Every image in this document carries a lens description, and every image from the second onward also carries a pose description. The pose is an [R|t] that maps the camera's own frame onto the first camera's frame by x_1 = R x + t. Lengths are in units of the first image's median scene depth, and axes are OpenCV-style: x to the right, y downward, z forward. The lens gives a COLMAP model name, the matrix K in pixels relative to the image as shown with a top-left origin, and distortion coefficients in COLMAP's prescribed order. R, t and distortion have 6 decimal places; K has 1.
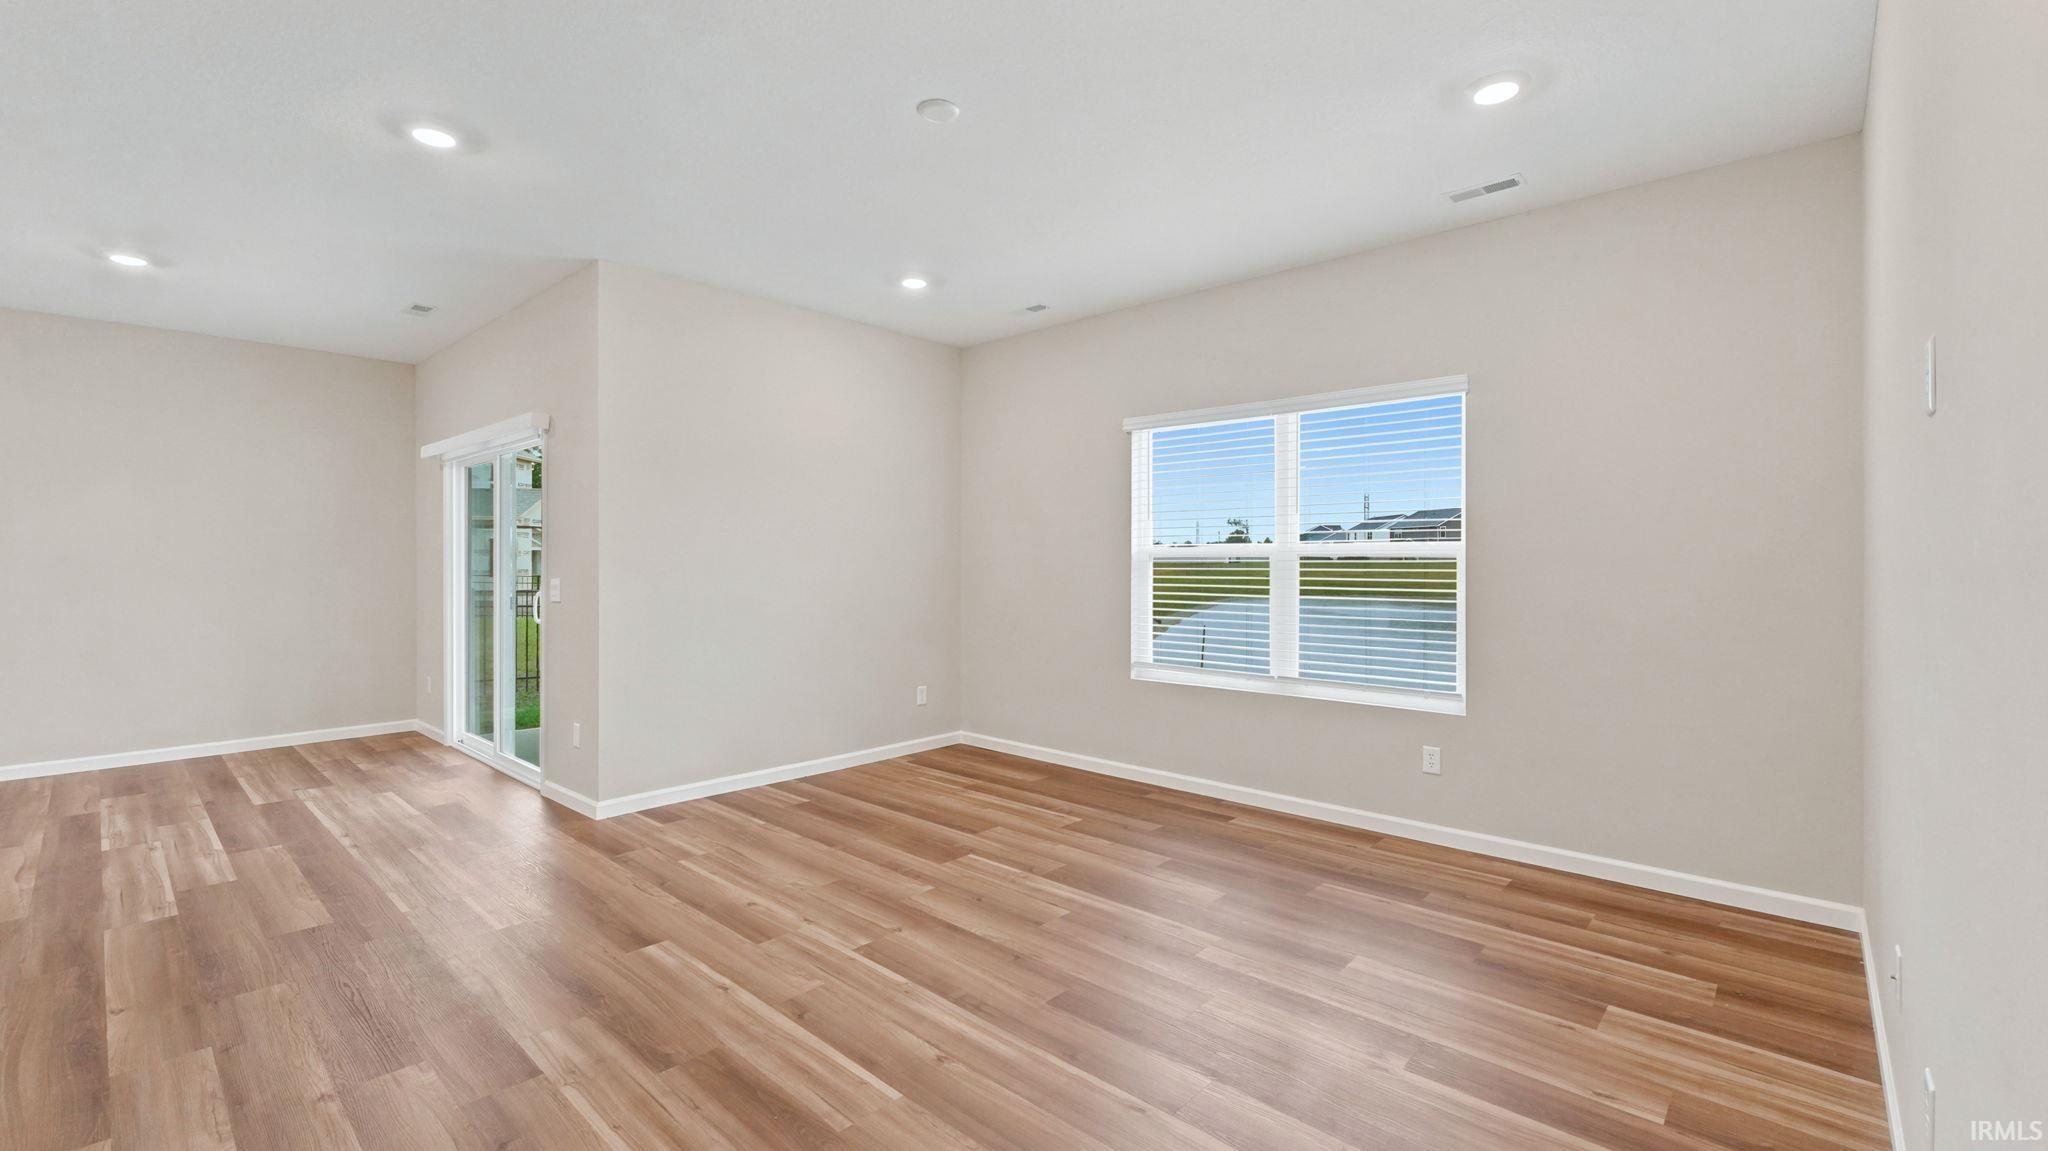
lens RADIAL K [[857.8, 0, 1015.7], [0, 857.8, 575.2], [0, 0, 1]] dist [-0.003753, -0.000552]
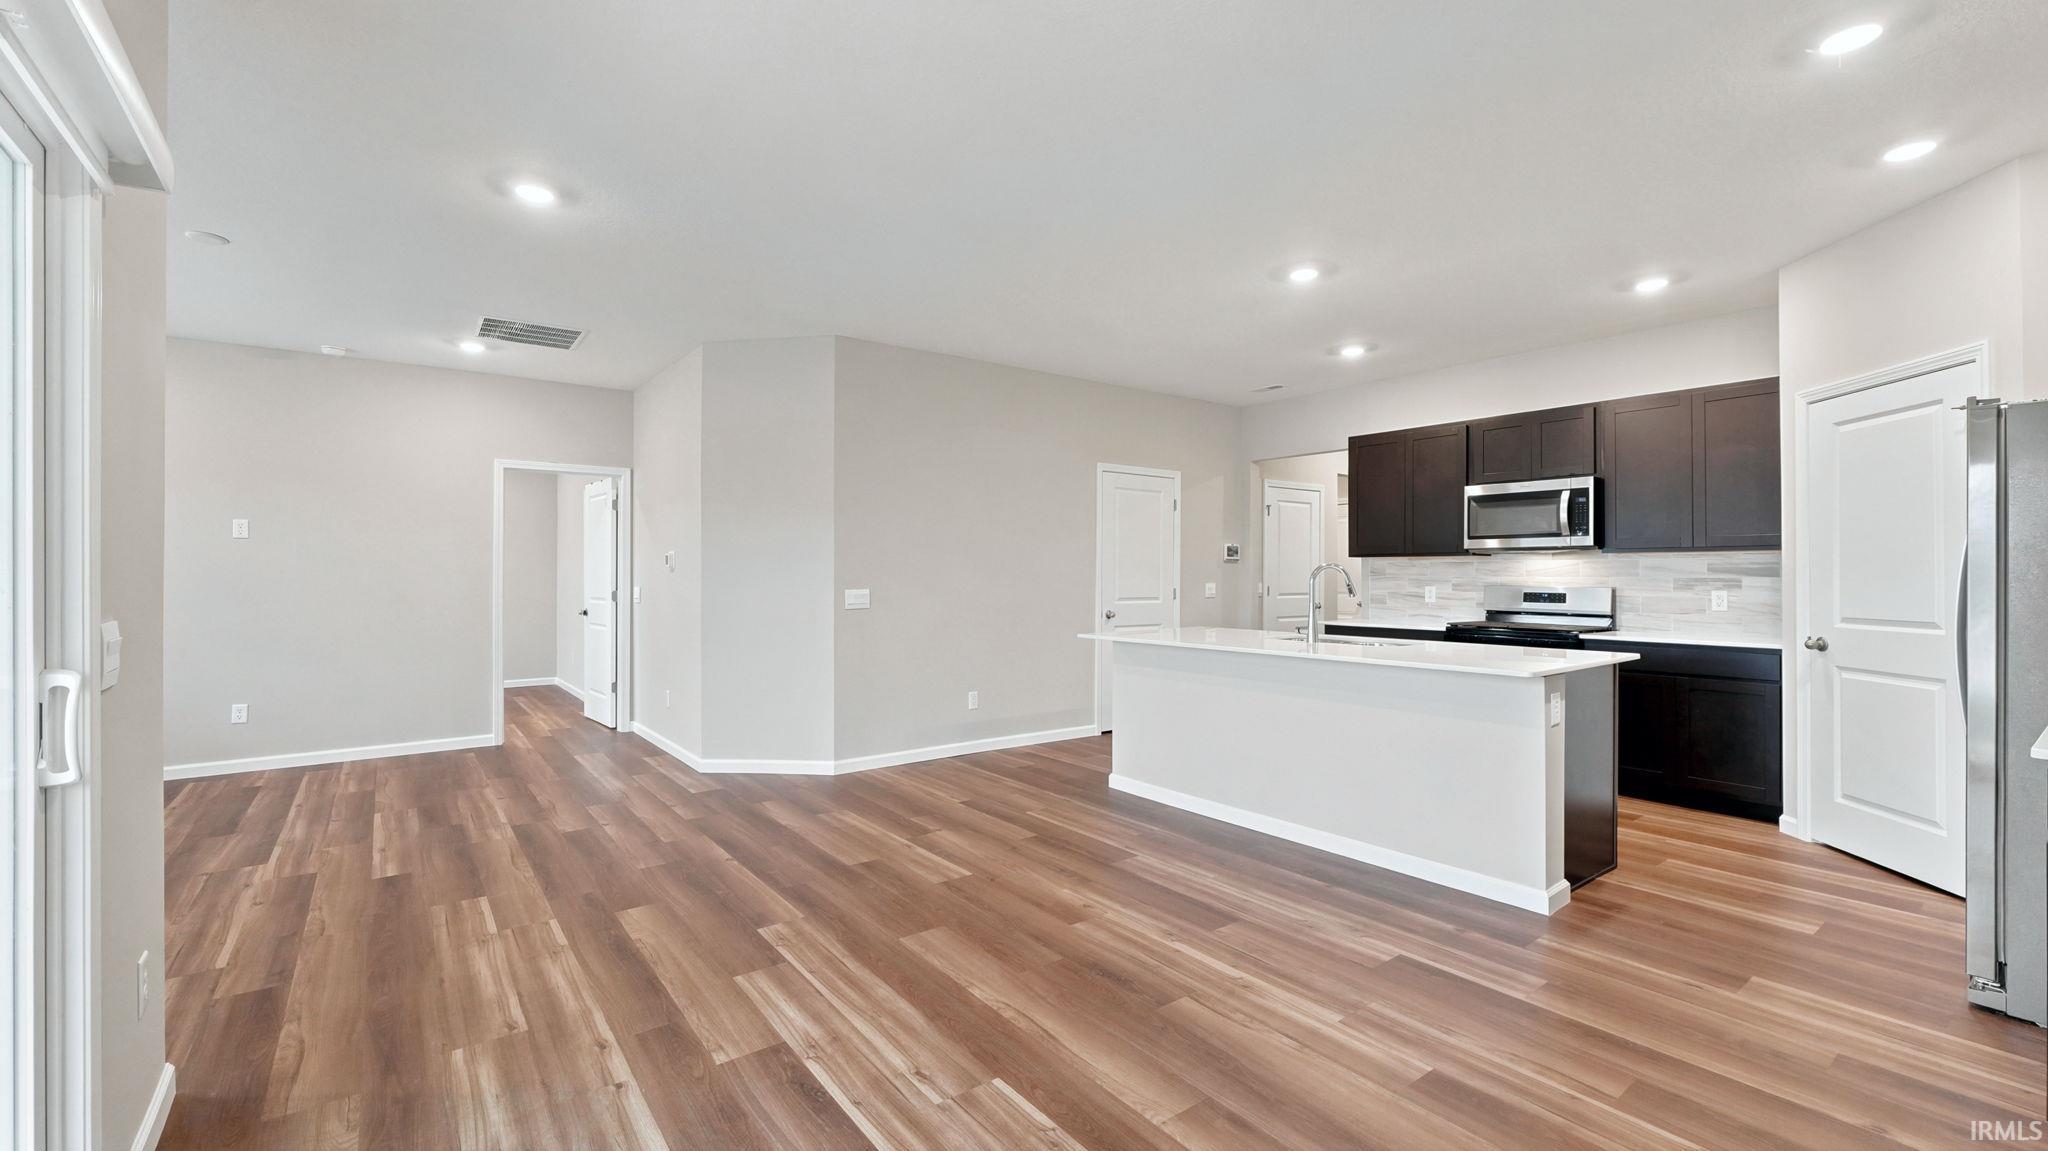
lens RADIAL K [[857.8, 0, 1017.5], [0, 857.8, 565.4], [0, 0, 1]] dist [-0.003753, -0.000552]
pose [[-0.981897, 0.003509, 0.189381, -1.409836], [0.004762, 0.999970, 0.006160, -0.028341], [-0.189353, 0.006950, -0.981884, 1.839471]]
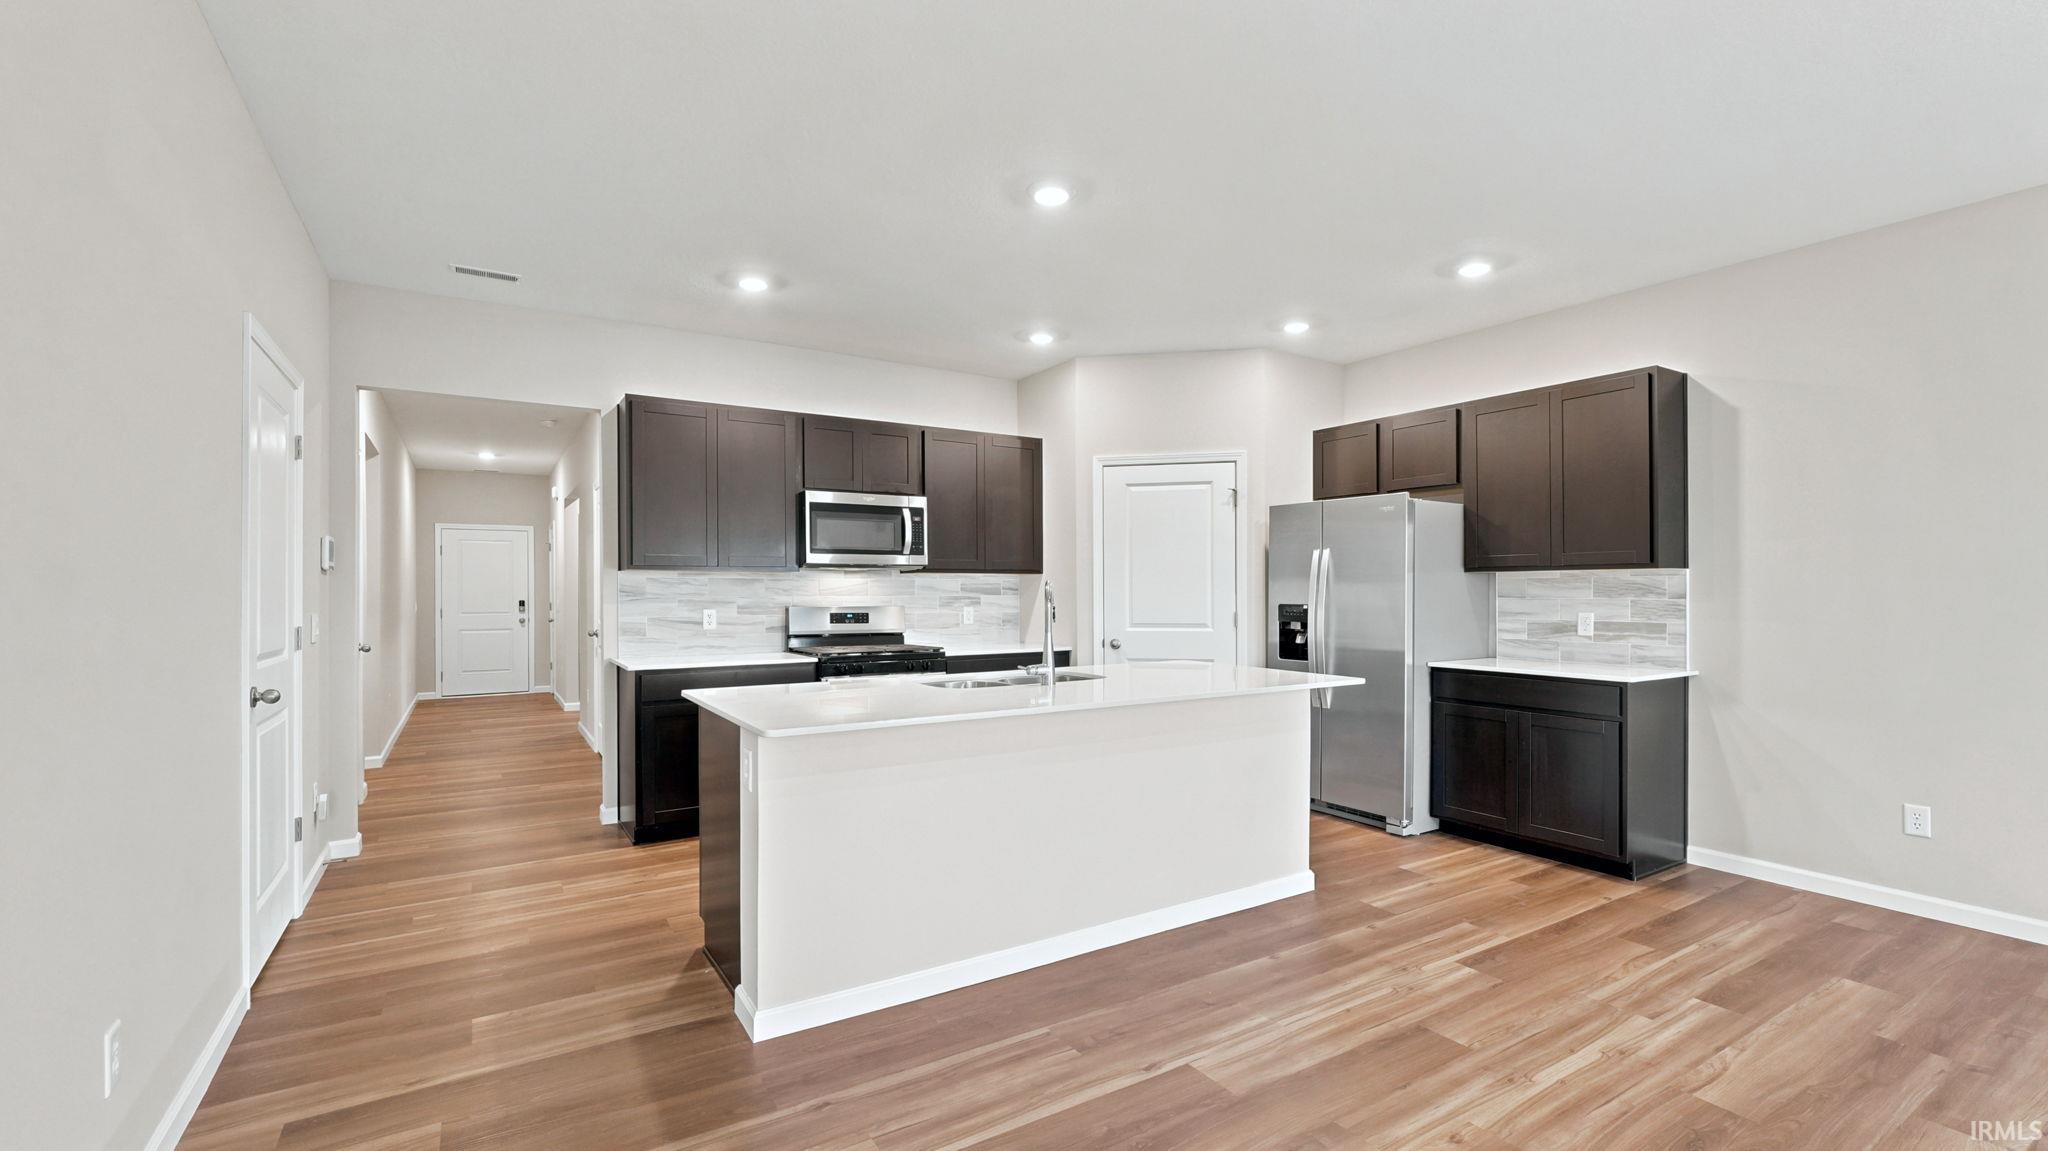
lens RADIAL K [[857.8, 0, 1021.9], [0, 857.8, 604.3], [0, 0, 1]] dist [-0.003753, -0.000552]
pose [[-0.267087, 0.016966, -0.963523, -0.623617], [-0.014707, 0.999657, 0.021679, -0.014043], [0.963560, 0.019961, -0.266746, 0.677384]]
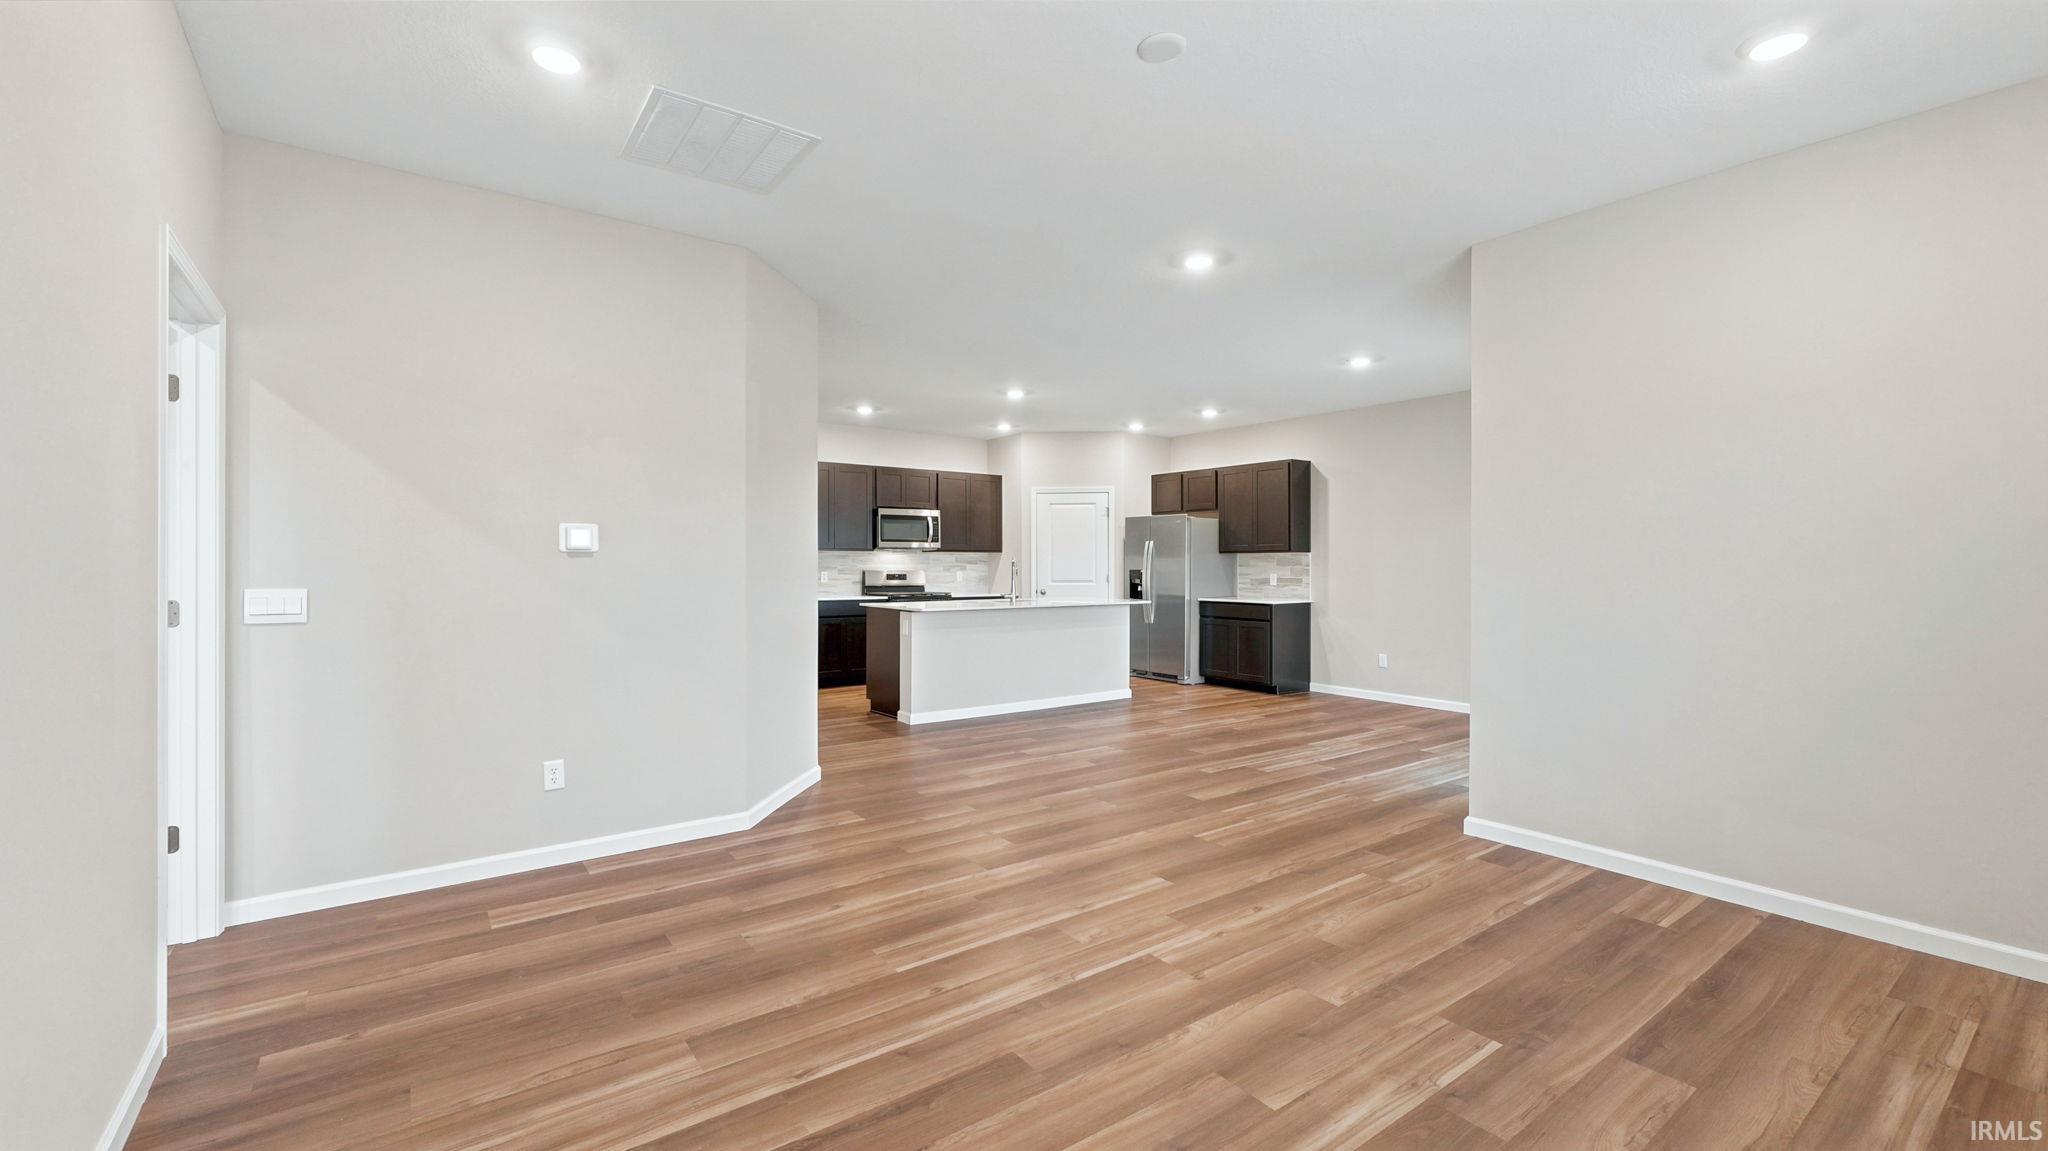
lens RADIAL K [[857.8, 0, 1028.0], [0, 857.8, 552.2], [0, 0, 1]] dist [-0.003753, -0.000552]
pose [[-0.184555, -0.012605, -0.982741, 0.717455], [-0.018558, 0.999784, -0.009338, -0.013274], [0.982647, 0.016514, -0.184749, 0.914598]]
